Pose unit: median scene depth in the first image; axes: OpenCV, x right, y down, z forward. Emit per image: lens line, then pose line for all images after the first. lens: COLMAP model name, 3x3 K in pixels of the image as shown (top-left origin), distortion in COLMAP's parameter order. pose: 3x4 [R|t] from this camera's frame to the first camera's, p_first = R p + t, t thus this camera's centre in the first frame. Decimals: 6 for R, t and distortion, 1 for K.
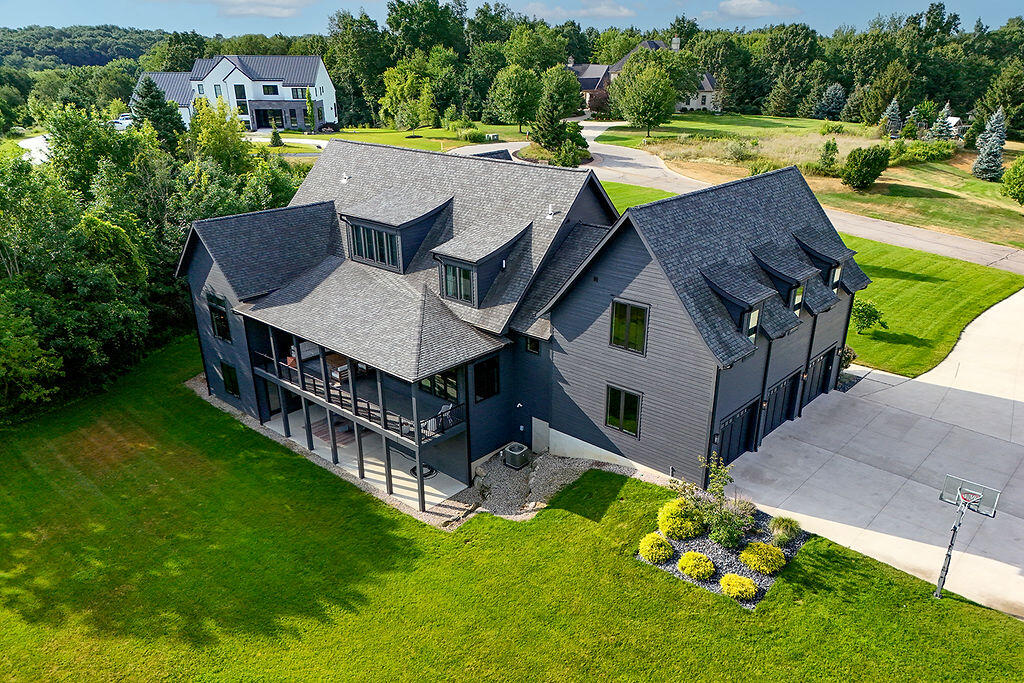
lens RADIAL K [[757.4, 0, 514.9], [0, 757.4, 344.6], [0, 0, 1]] dist [0.007283, 0.000821]
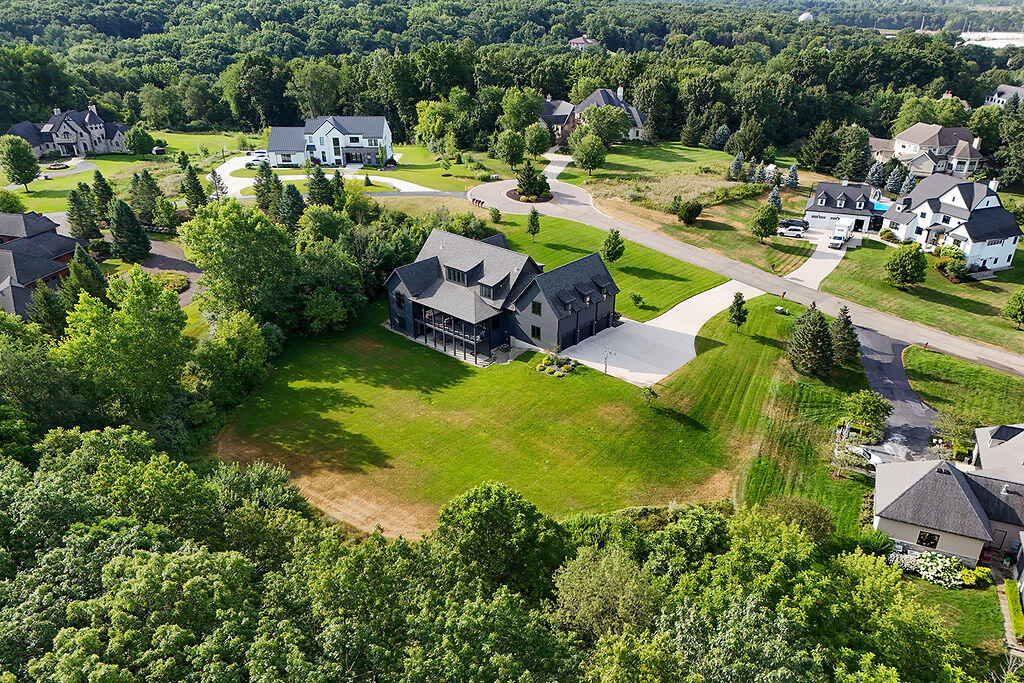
lens RADIAL K [[723.1, 0, 512.6], [0, 723.1, 346.2], [0, 0, 1]] dist [0.000933, -0.004320]
pose [[0.999999, 0.001219, -0.000331, 0.031023], [-0.001190, 0.996883, 0.078889, -0.087322], [0.000426, -0.078889, 0.996883, -1.819613]]
